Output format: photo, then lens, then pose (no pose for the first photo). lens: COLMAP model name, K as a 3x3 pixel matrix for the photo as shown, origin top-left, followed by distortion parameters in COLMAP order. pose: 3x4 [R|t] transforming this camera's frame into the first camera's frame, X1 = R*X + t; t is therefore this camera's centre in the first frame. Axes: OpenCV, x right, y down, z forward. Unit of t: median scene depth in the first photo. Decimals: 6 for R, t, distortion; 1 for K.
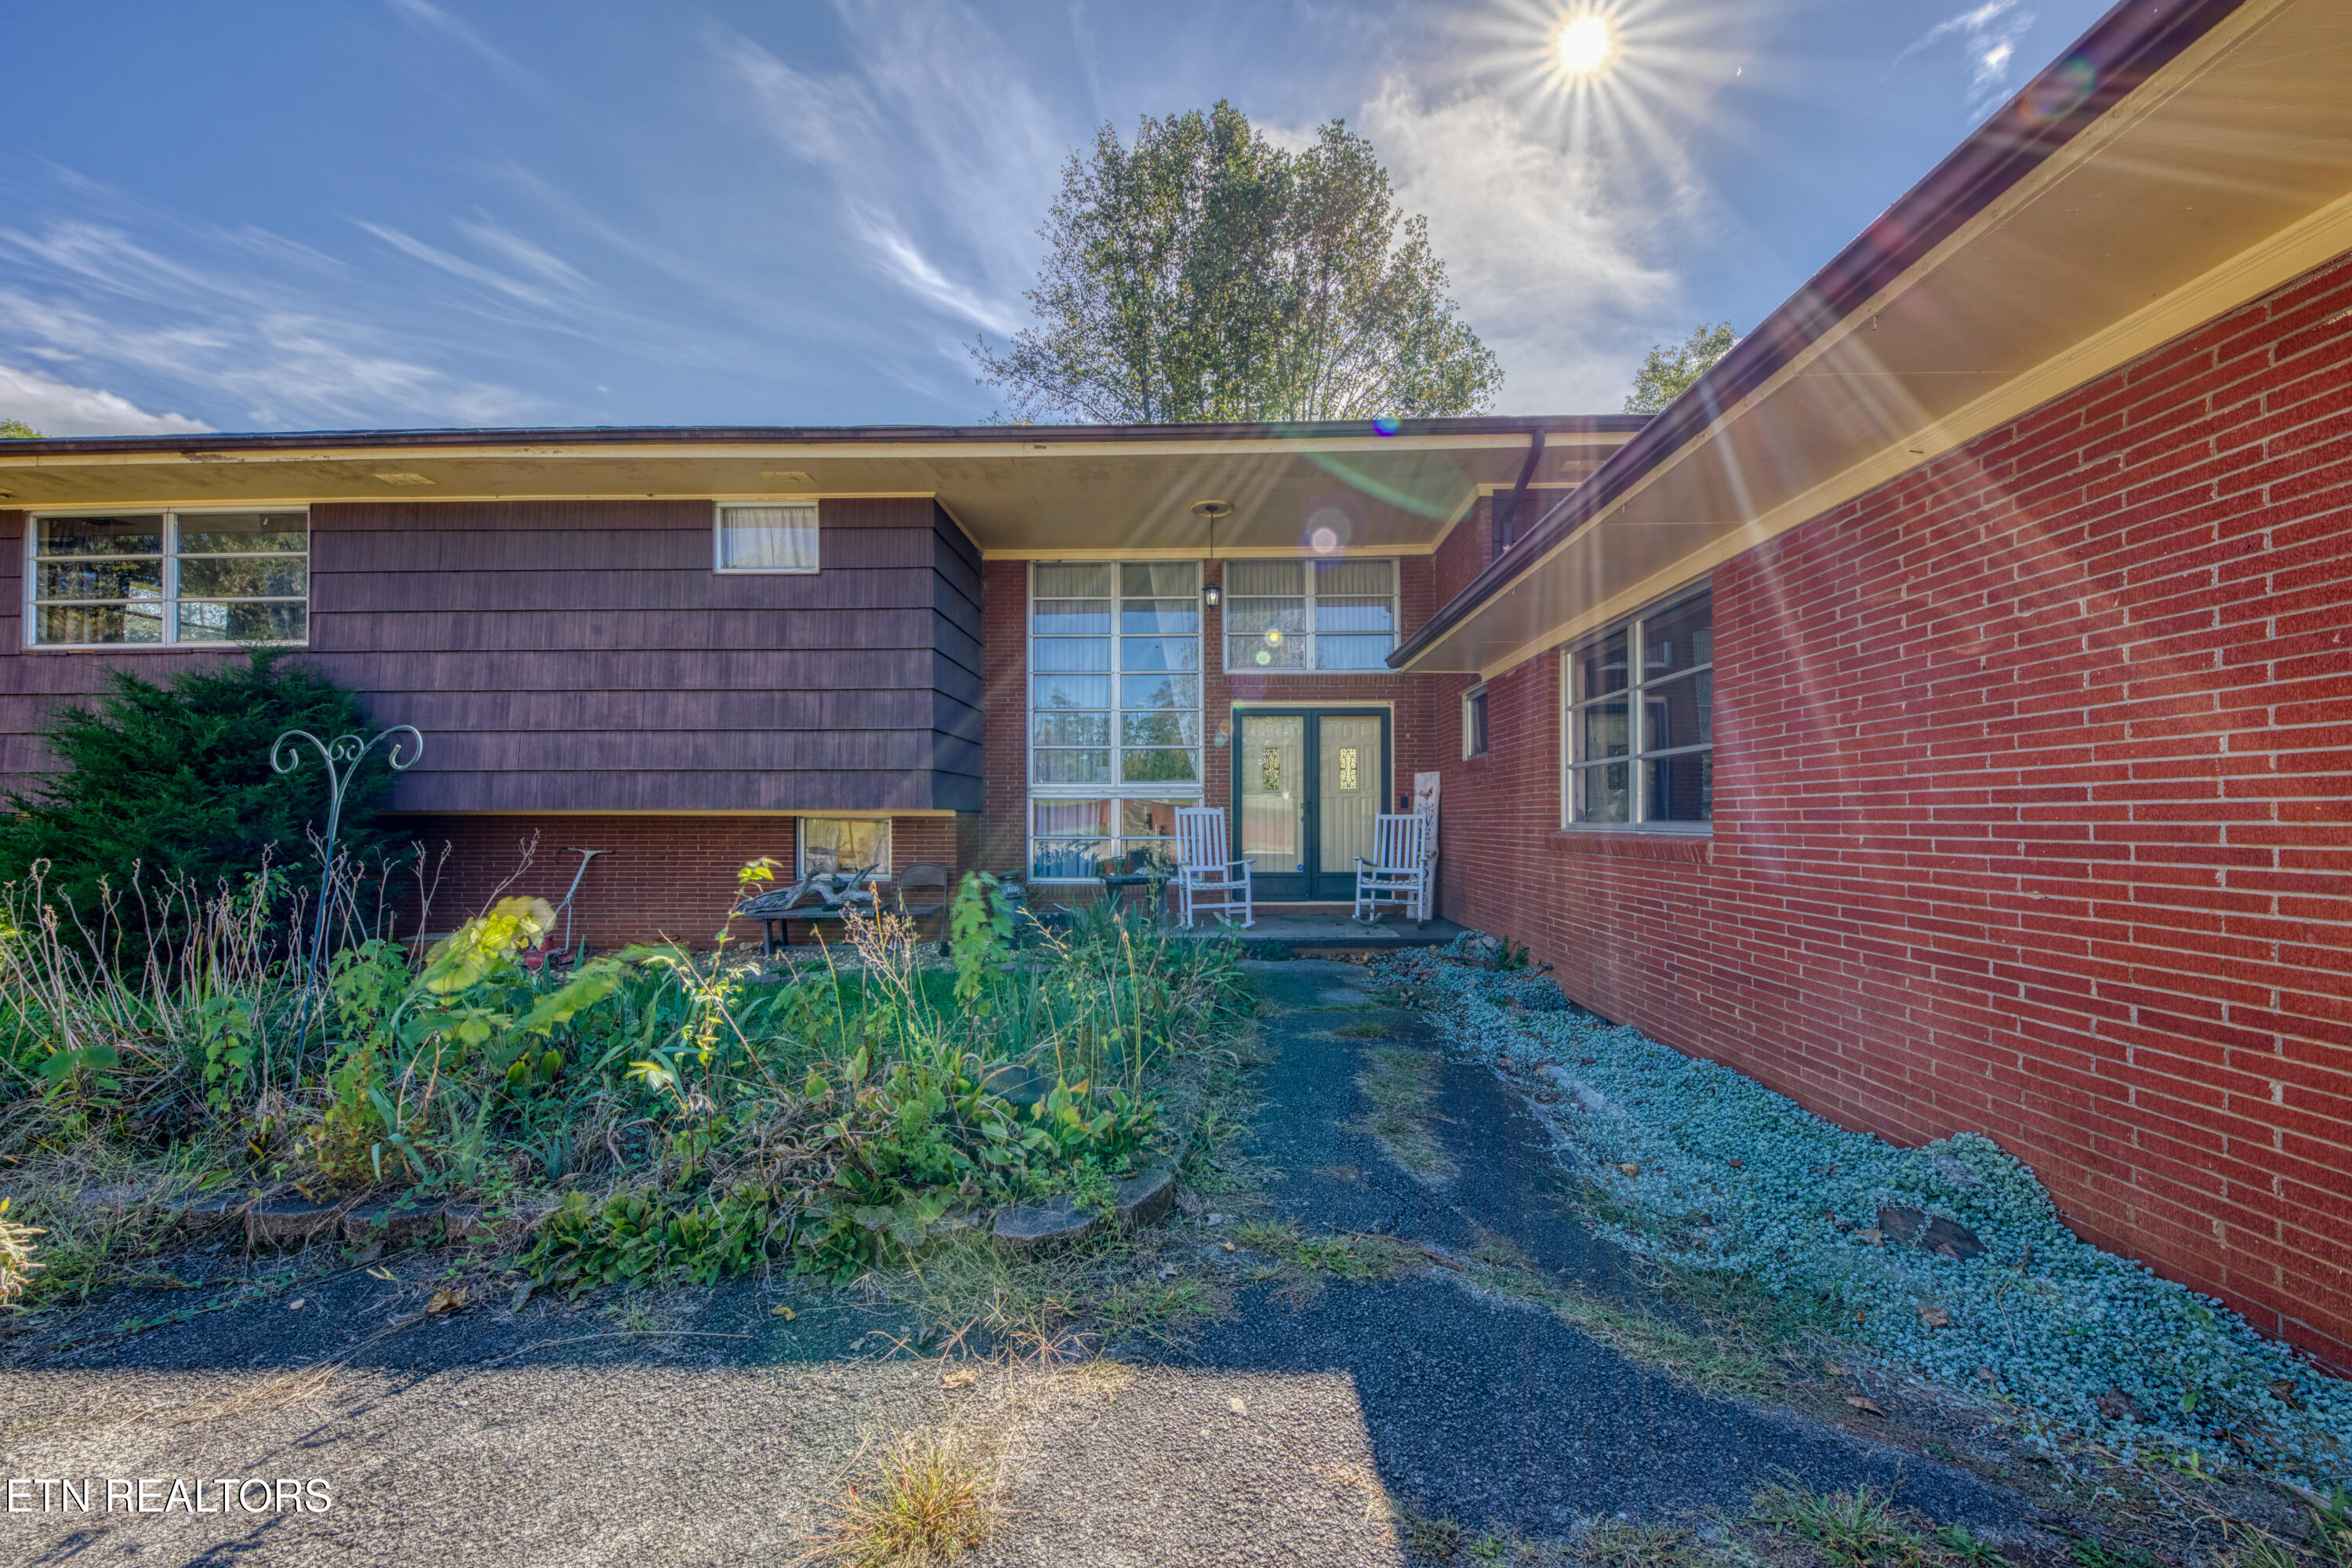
lens RADIAL K [[845.6, 0, 1183.8], [0, 845.6, 805.9], [0, 0, 1]] dist [0.006850, -0.004482]
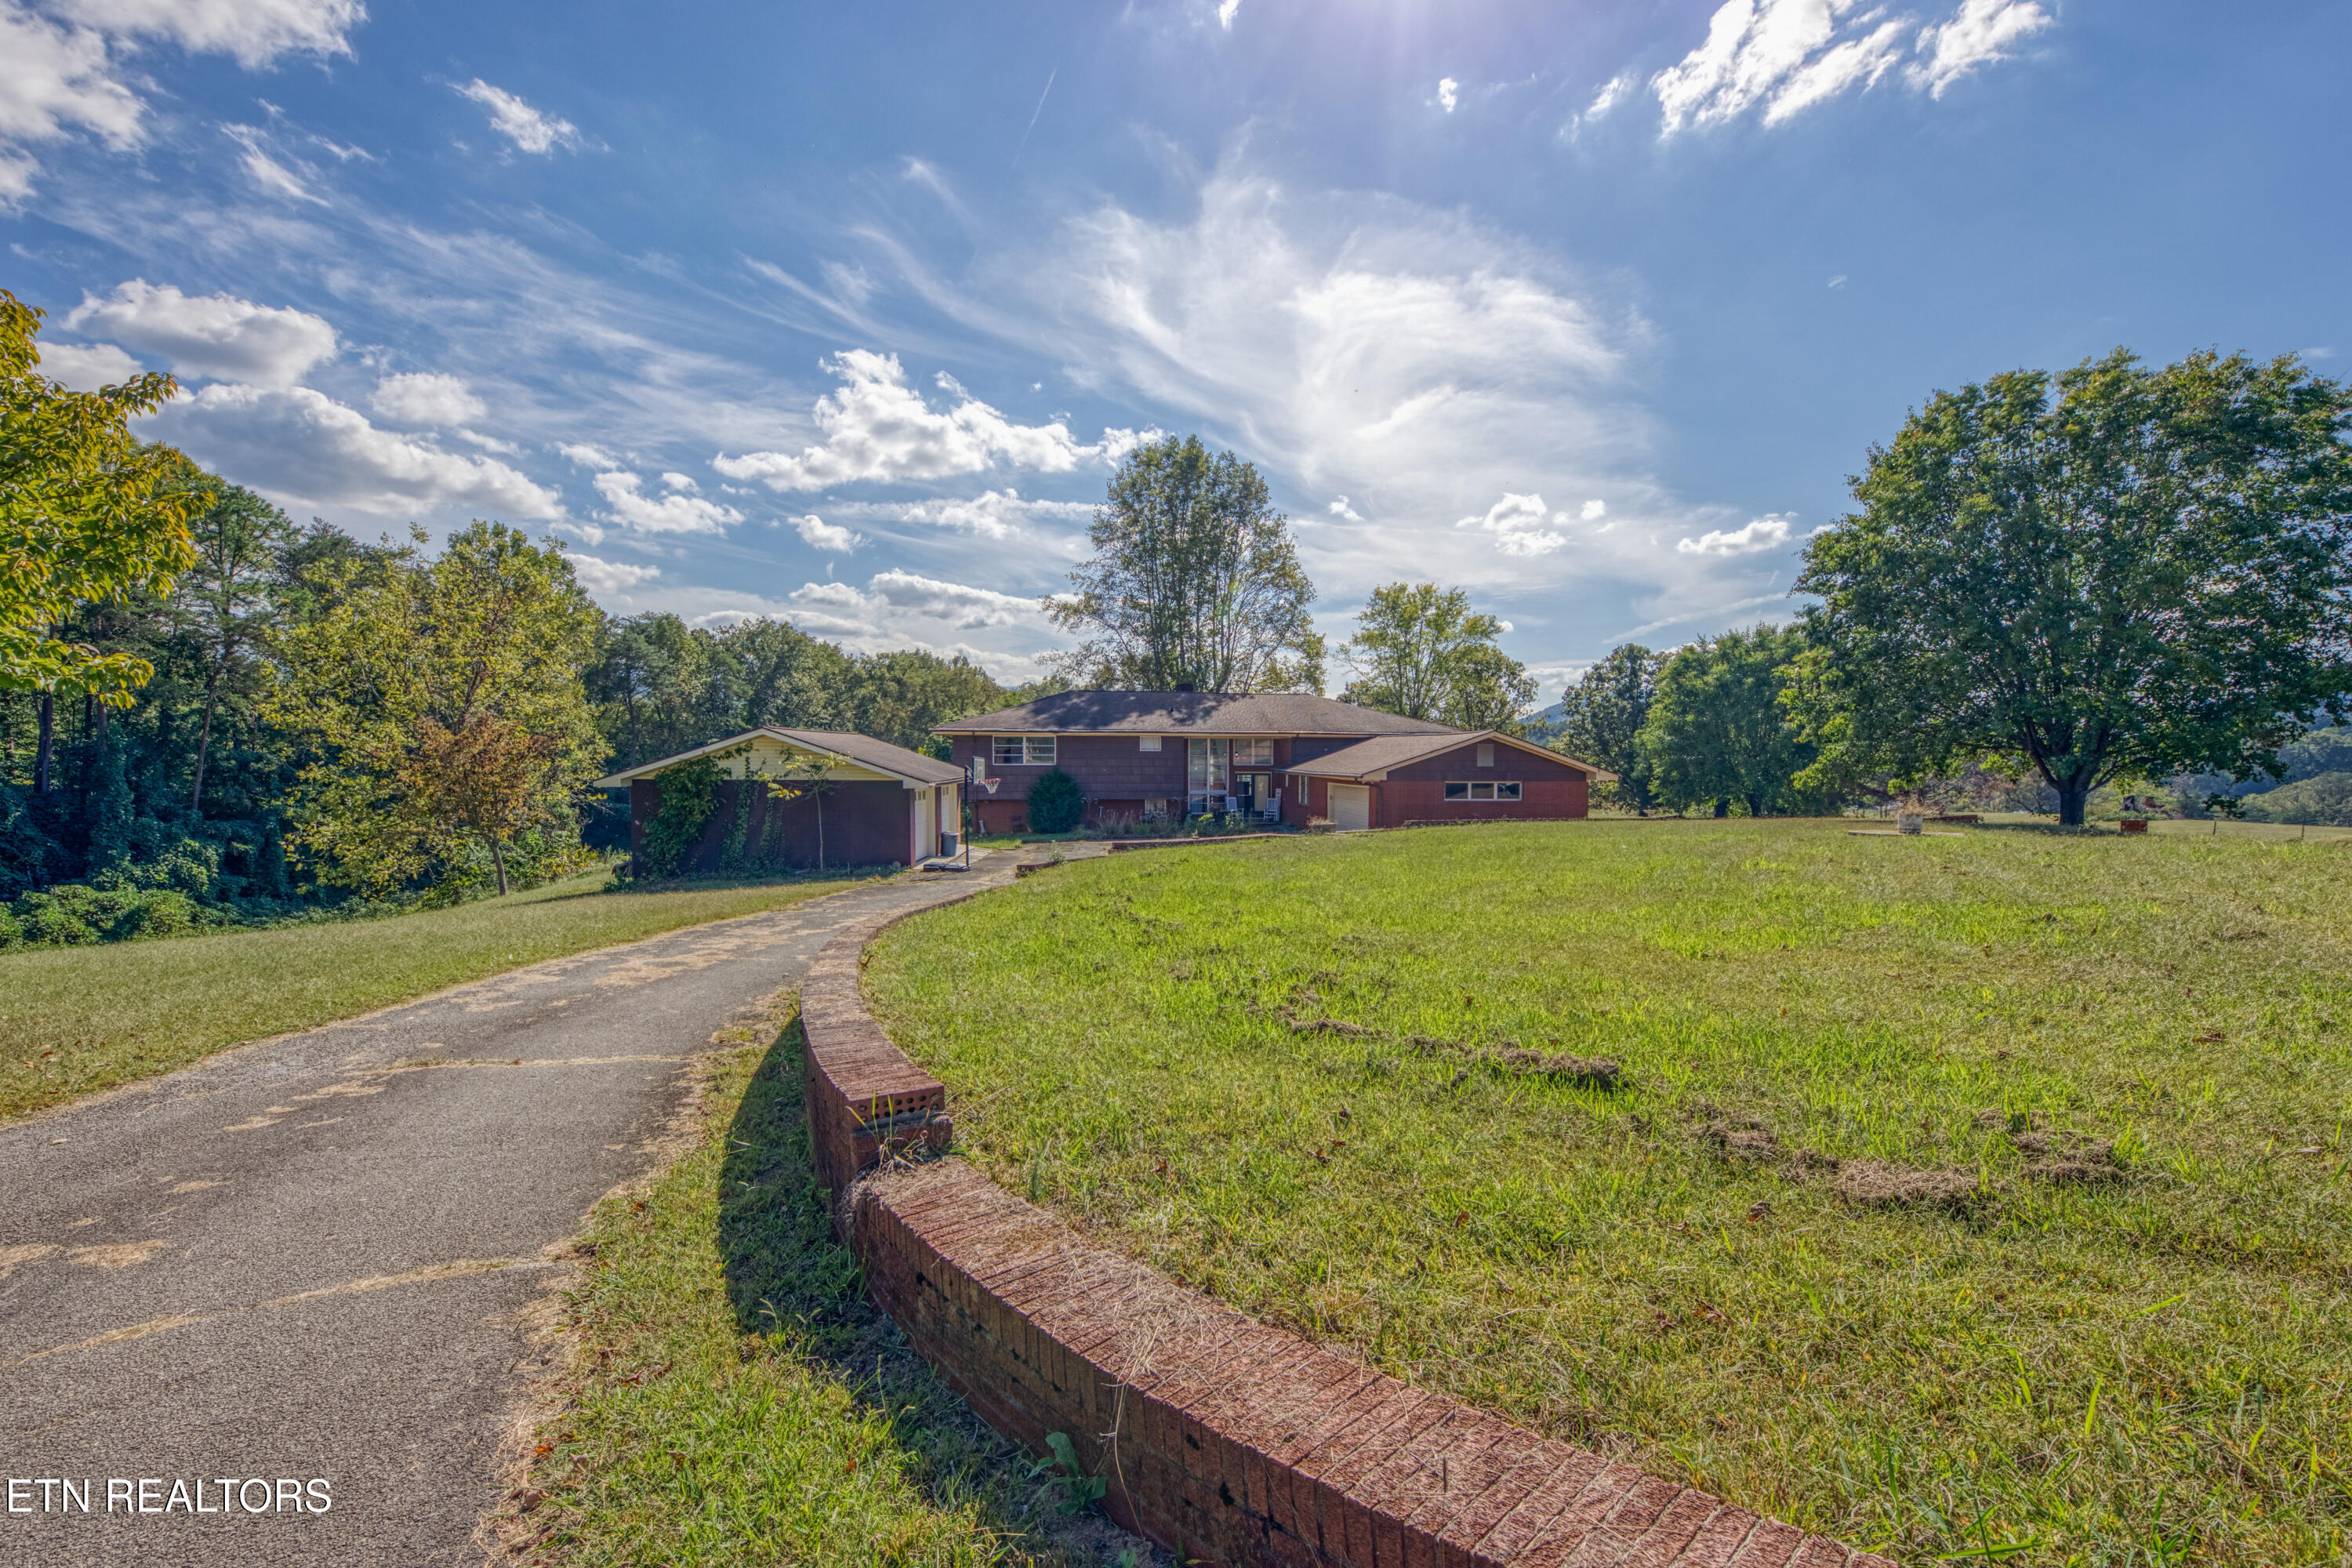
lens RADIAL K [[1009.1, 0, 1211.7], [0, 1009.1, 812.0], [0, 0, 1]] dist [0.005675, 0.001402]
pose [[0.978335, -0.004443, 0.206982, -1.370755], [-0.011157, 0.997185, 0.074141, -0.360152], [-0.206729, -0.074844, 0.975531, -4.876233]]
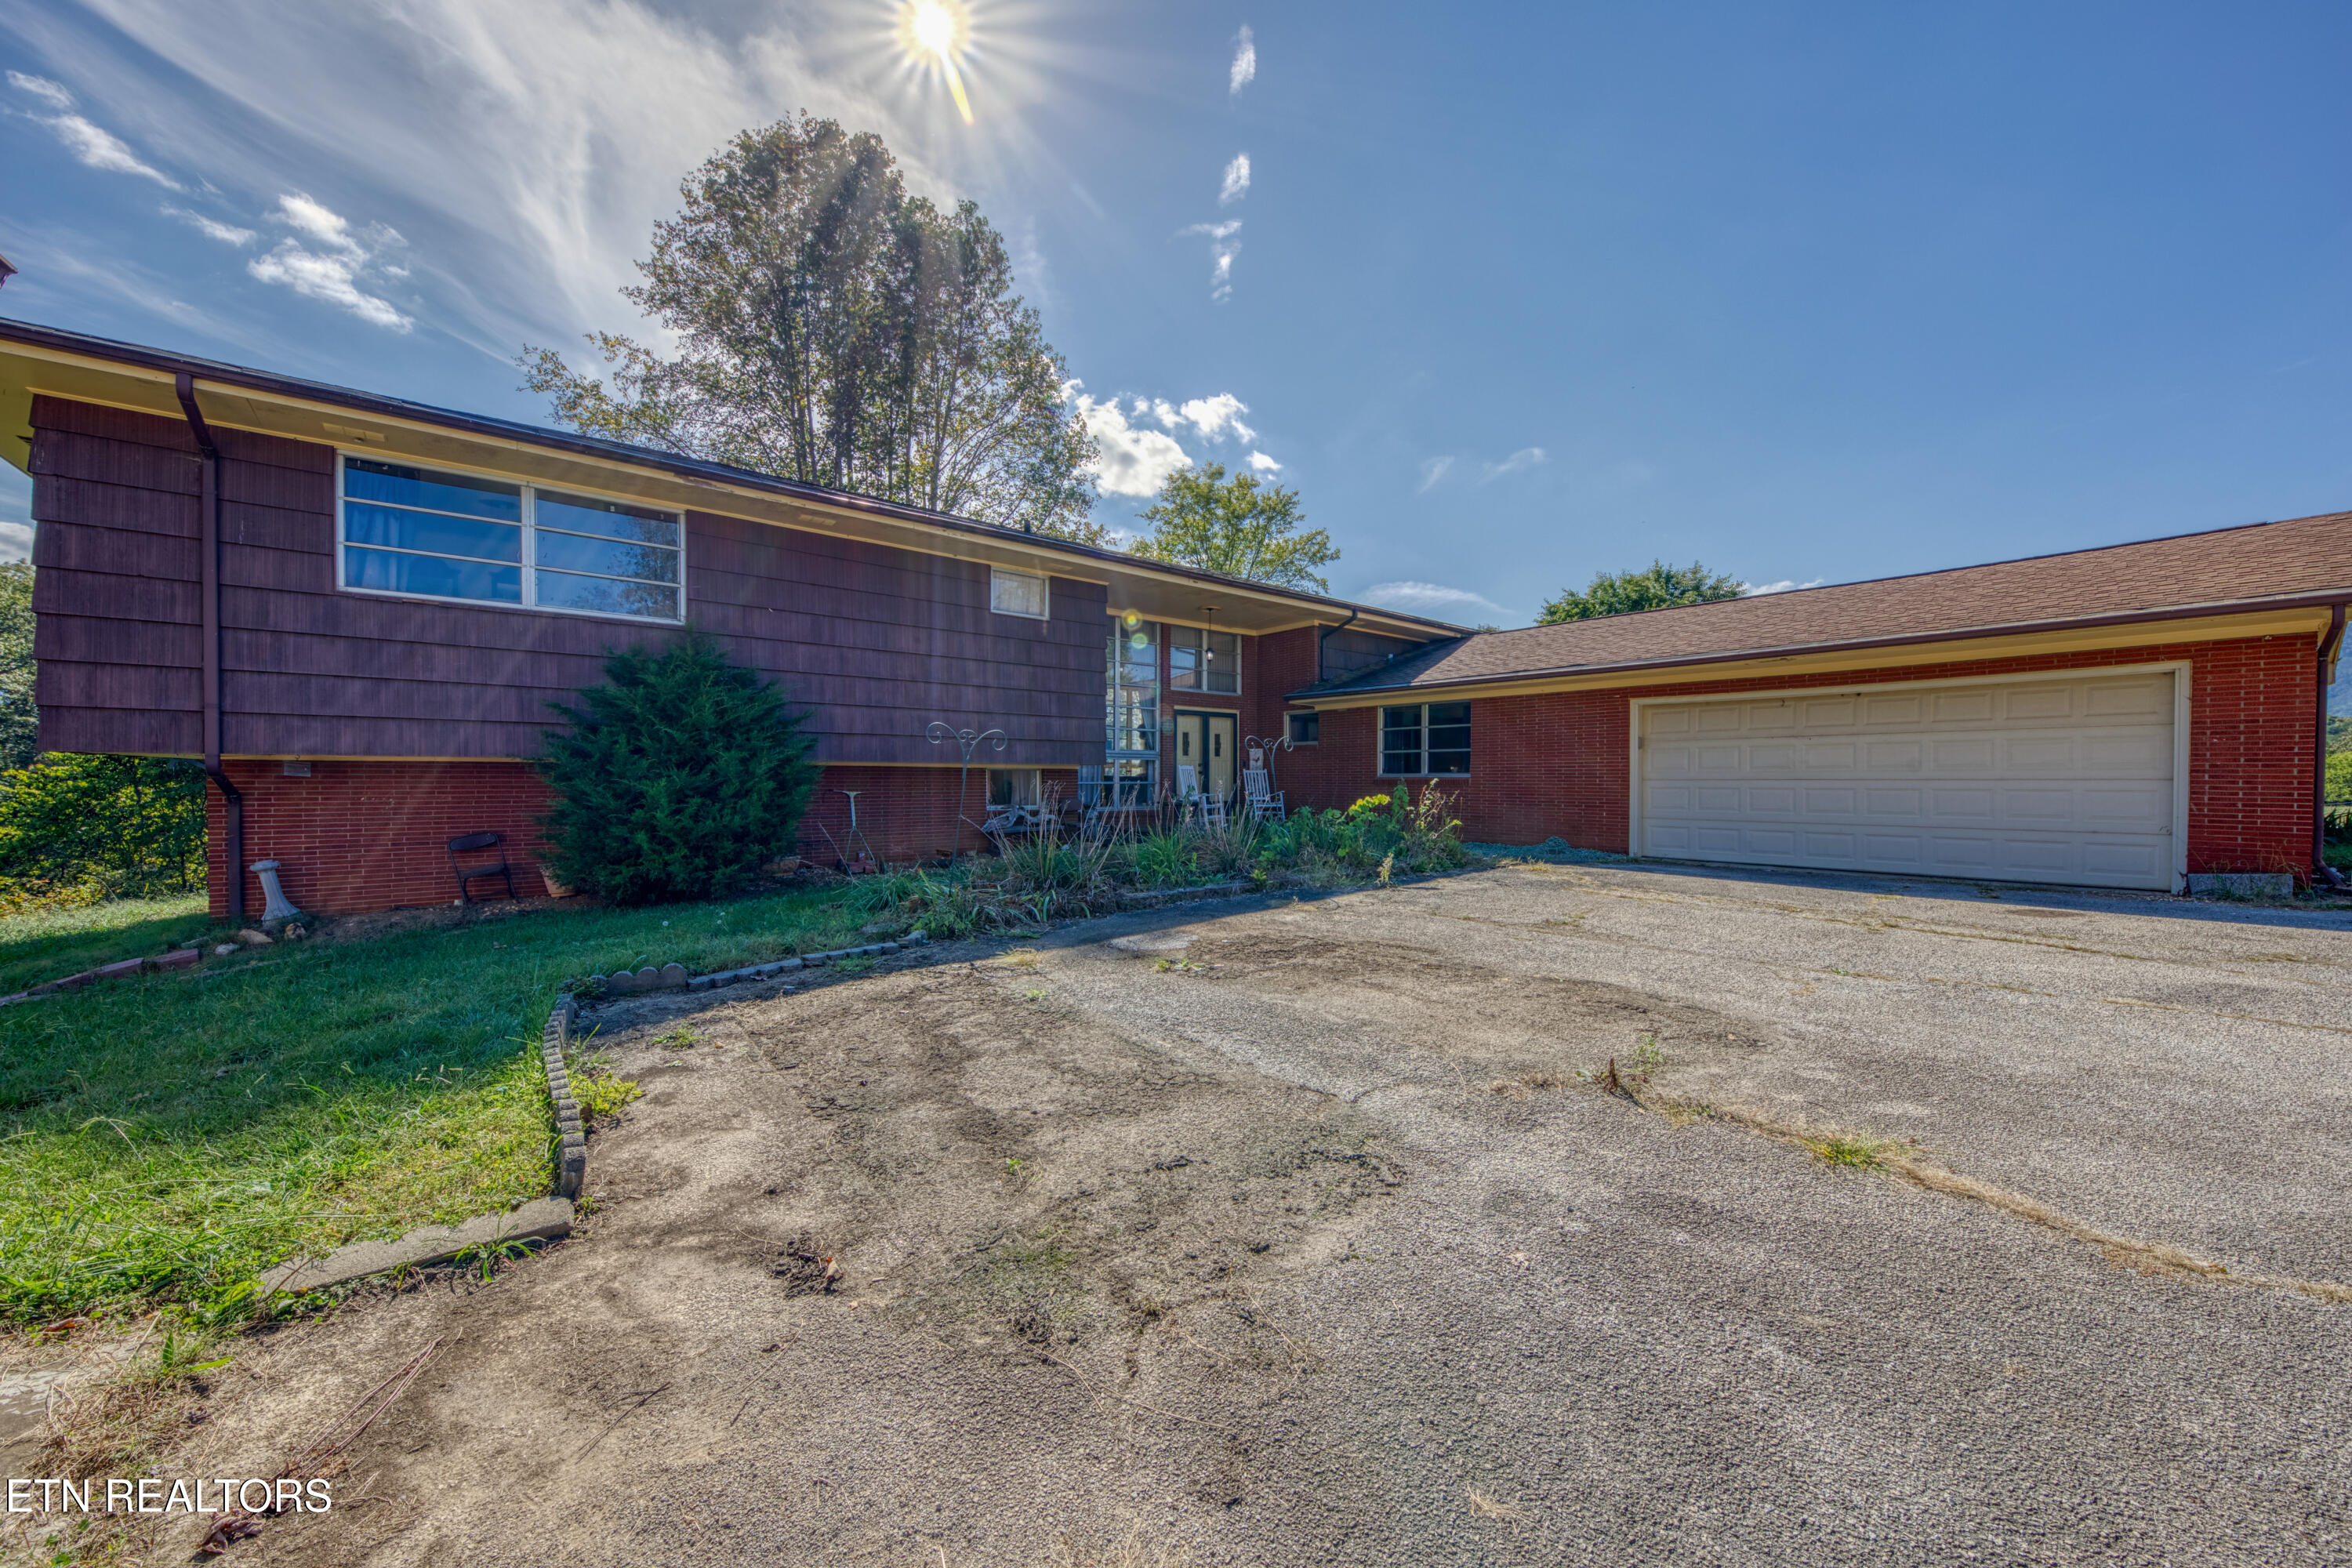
lens RADIAL K [[845.6, 0, 1188.1], [0, 845.6, 787.4], [0, 0, 1]] dist [0.006850, -0.004482]
pose [[0.744736, -0.005517, 0.667337, -1.321977], [-0.013352, 0.999643, 0.023164, 0.007847], [-0.667226, -0.026161, 0.744396, -0.412150]]
